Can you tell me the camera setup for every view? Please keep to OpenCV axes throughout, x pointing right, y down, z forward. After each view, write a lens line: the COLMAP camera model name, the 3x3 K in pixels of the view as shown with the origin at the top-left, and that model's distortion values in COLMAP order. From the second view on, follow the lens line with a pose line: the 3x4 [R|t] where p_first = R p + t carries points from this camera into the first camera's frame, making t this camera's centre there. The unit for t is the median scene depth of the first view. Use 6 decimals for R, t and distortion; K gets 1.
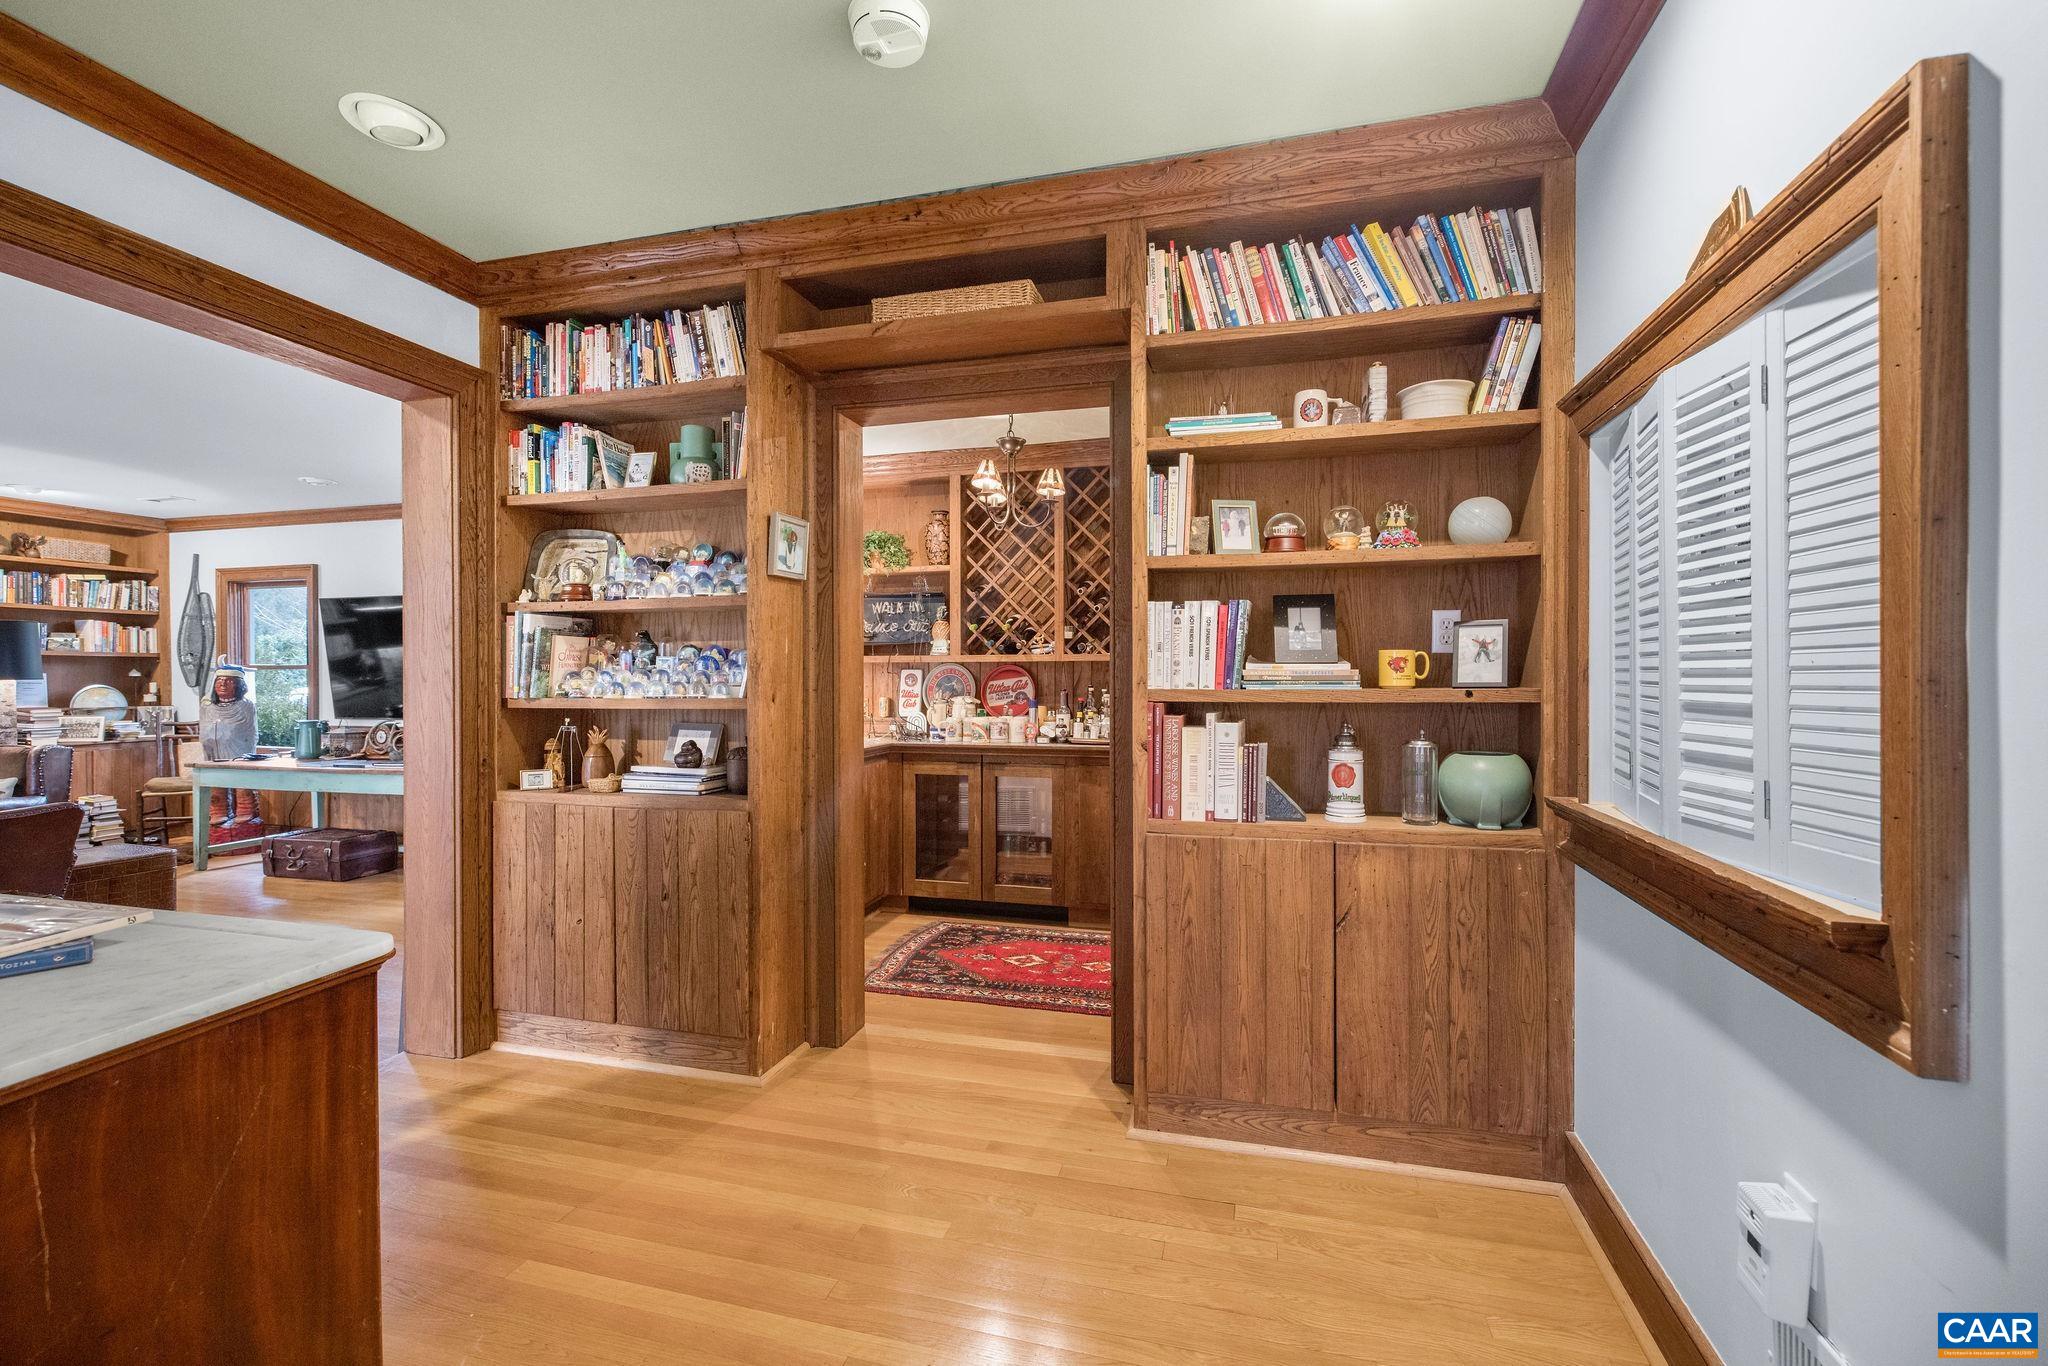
lens RADIAL K [[873.8, 0, 1021.3], [0, 873.8, 685.0], [0, 0, 1]] dist [0.000462, 0.000031]
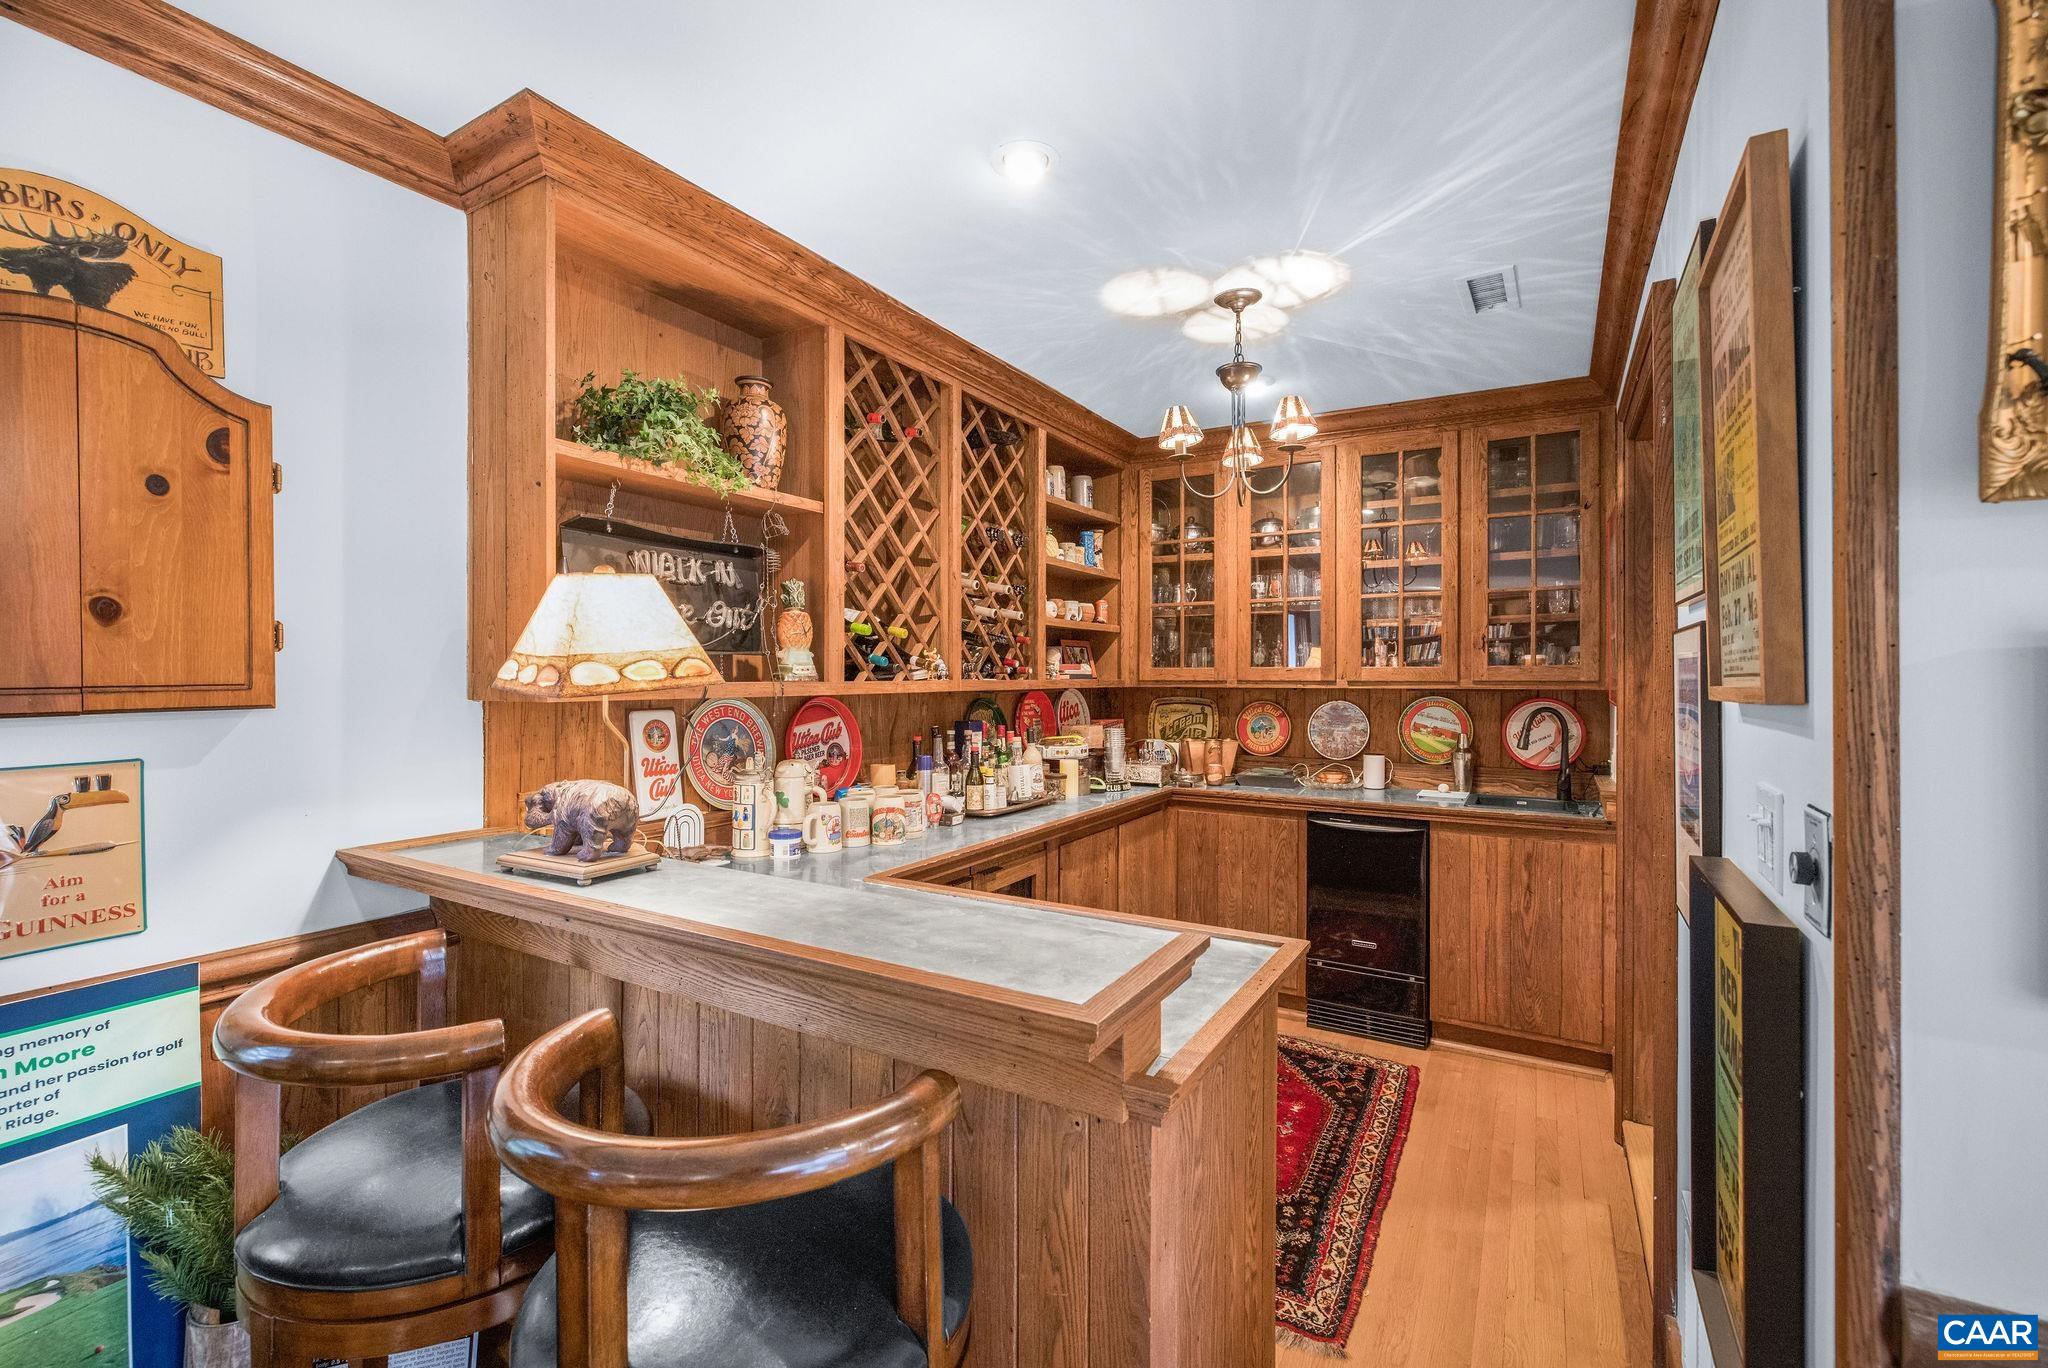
lens RADIAL K [[873.8, 0, 1024.9], [0, 873.8, 674.2], [0, 0, 1]] dist [0.000462, 0.000031]
pose [[0.266286, -0.001941, 0.963892, -0.513546], [0.001138, 0.999998, 0.001699, -0.037990], [-0.963893, 0.000644, 0.266288, 0.717521]]
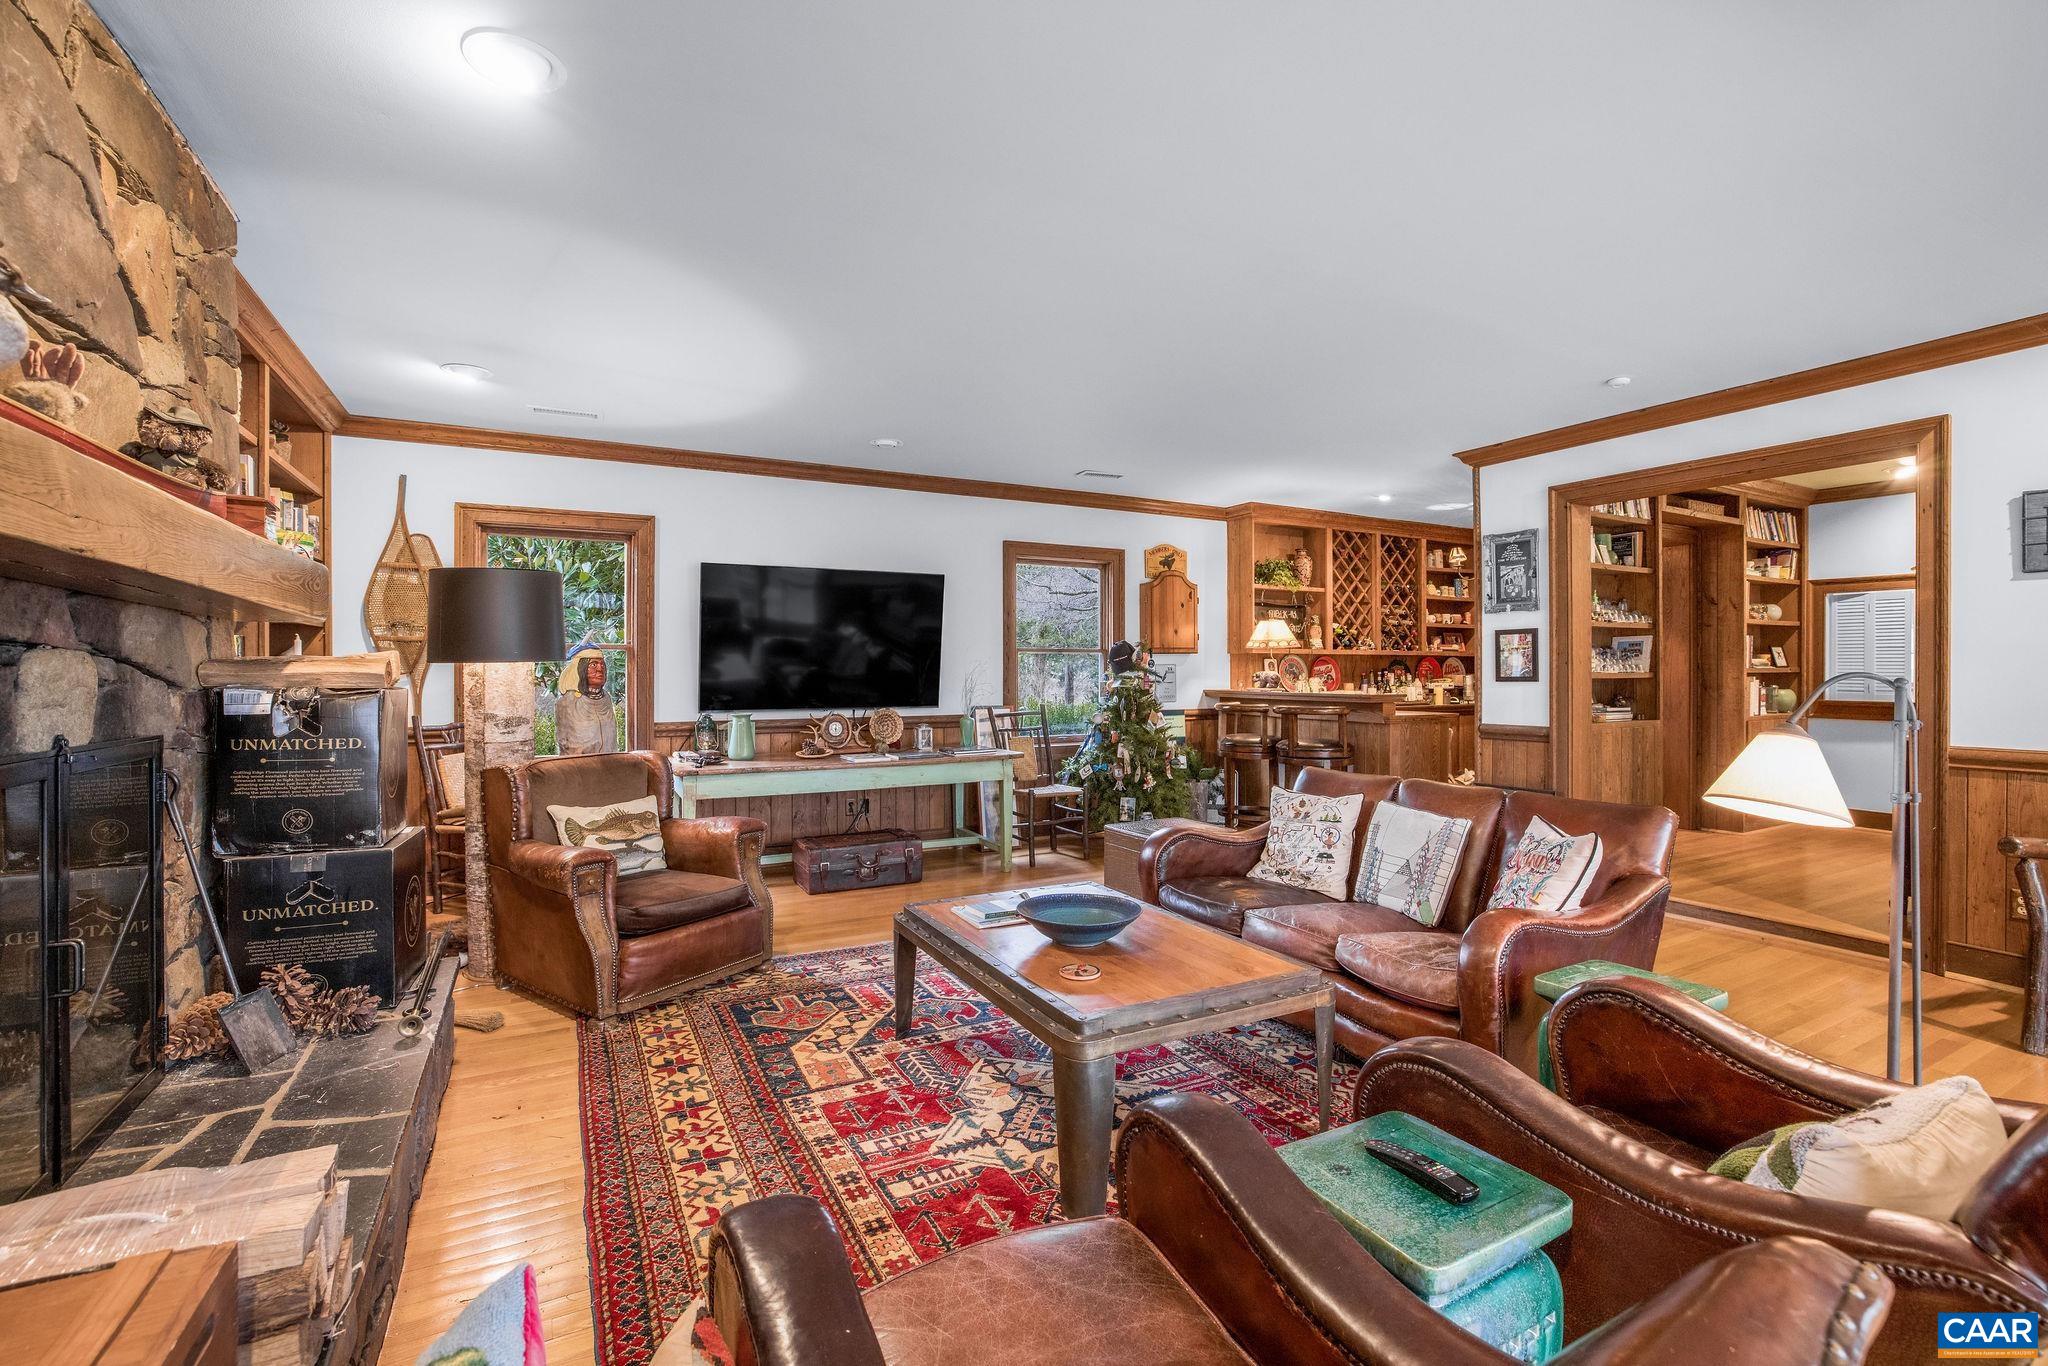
lens RADIAL K [[873.8, 0, 1034.0], [0, 873.8, 676.8], [0, 0, 1]] dist [0.000462, 0.000031]
pose [[0.718408, -0.005336, 0.695601, -1.420200], [0.005164, 0.999984, 0.002338, 0.006366], [-0.695603, 0.001913, 0.718424, 0.256038]]
